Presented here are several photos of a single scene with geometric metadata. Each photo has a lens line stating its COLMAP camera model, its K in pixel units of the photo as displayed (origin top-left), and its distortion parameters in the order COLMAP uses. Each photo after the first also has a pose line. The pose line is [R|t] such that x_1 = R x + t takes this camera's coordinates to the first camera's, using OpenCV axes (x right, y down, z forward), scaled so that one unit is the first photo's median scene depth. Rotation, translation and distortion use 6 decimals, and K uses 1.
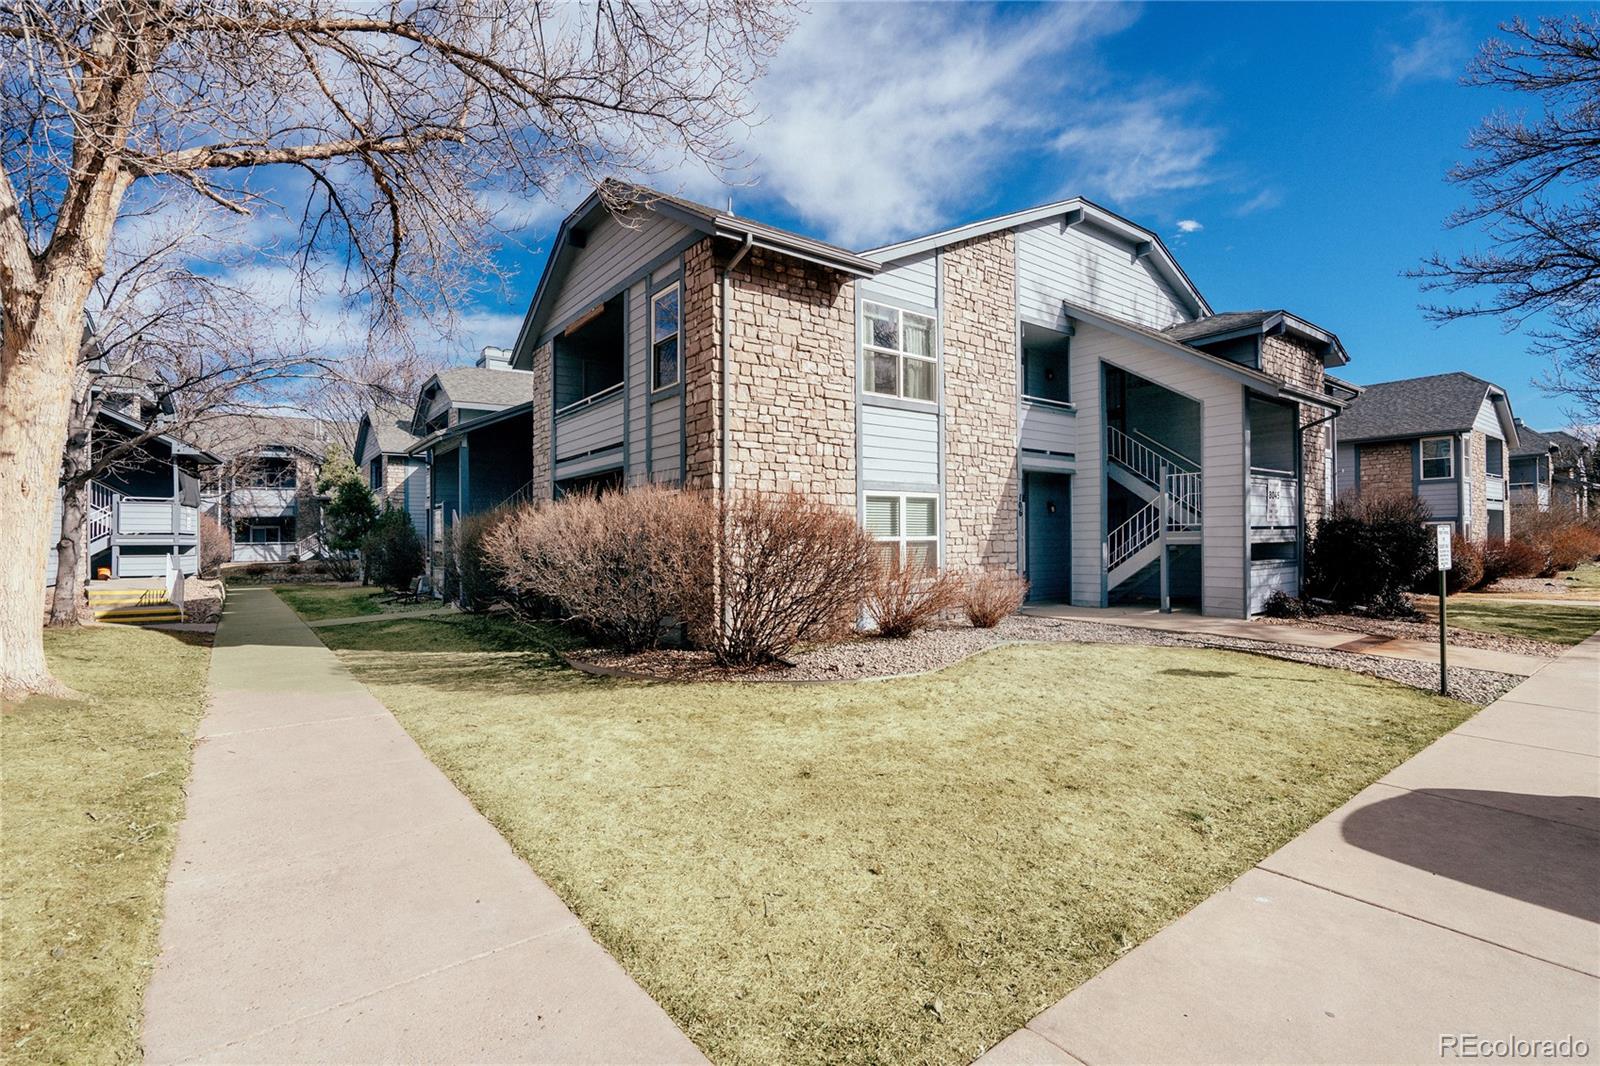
lens RADIAL K [[723.8, 0, 798.5], [0, 723.8, 530.1], [0, 0, 1]] dist [0.000745, 0.000021]
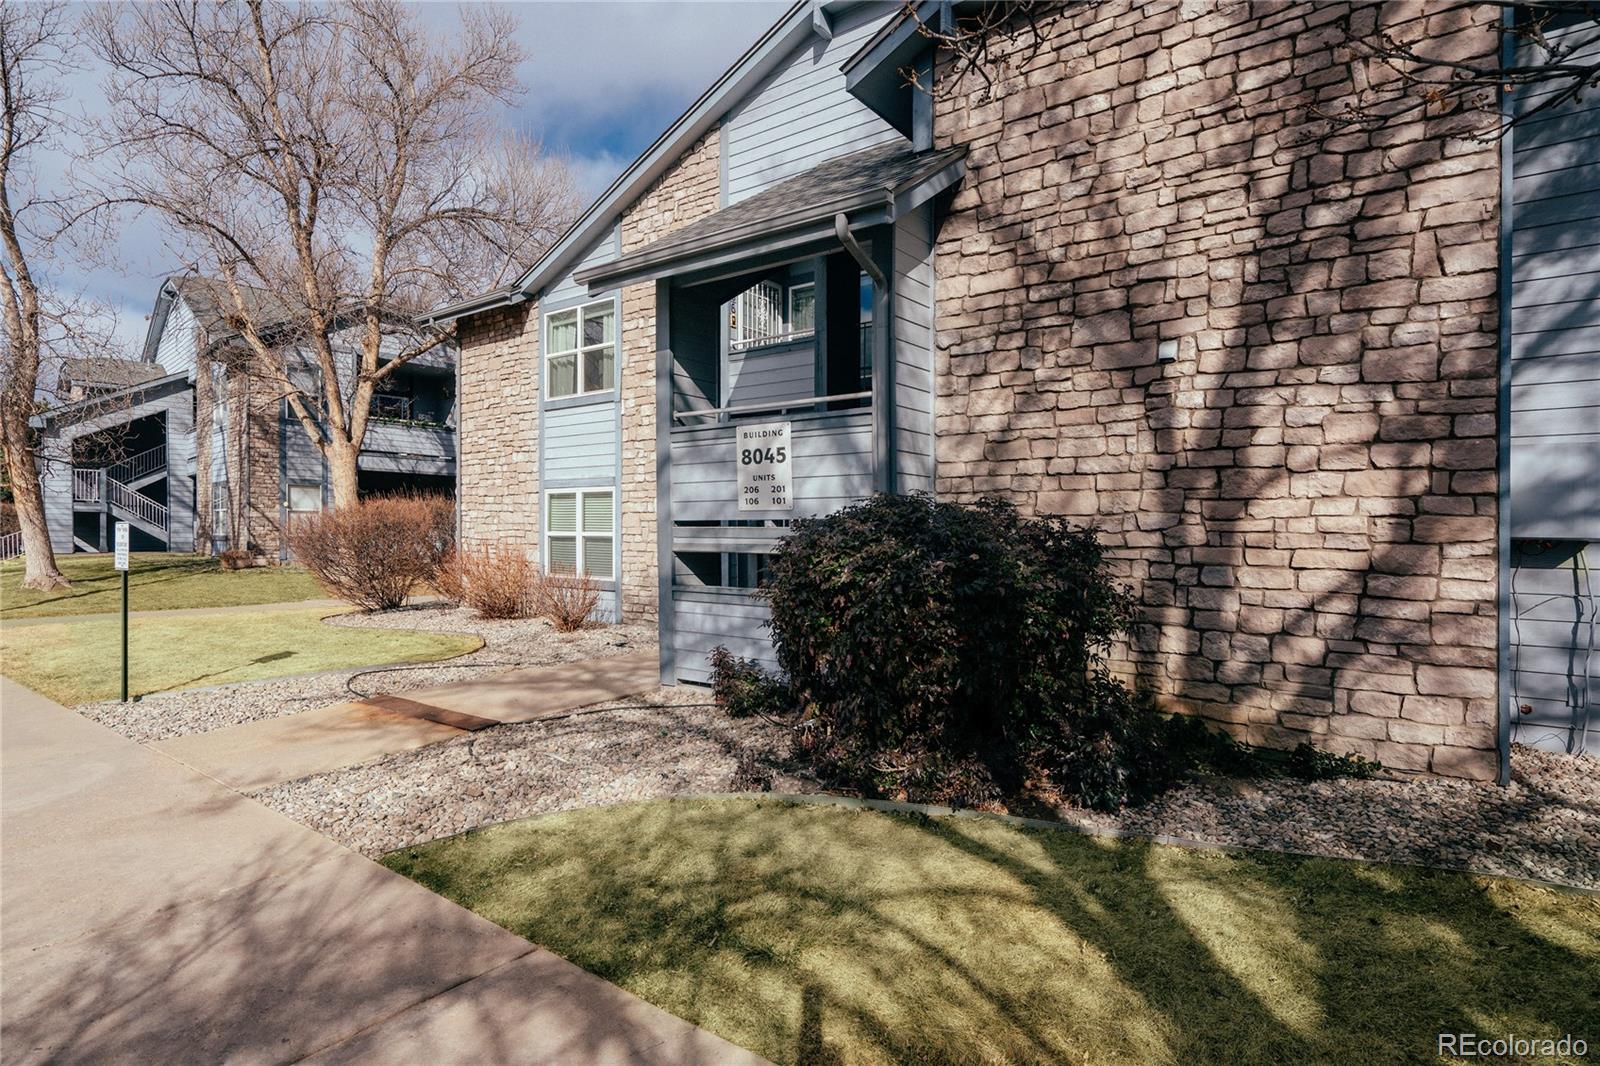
lens RADIAL K [[850.0, 0, 798.7], [0, 850.0, 531.1], [0, 0, 1]] dist [0.012321, 0.001105]
pose [[0.259838, 0.007464, -0.965623, 1.419179], [0.002094, 0.999963, 0.008293, -0.001839], [0.965650, -0.004177, 0.259813, 1.025400]]
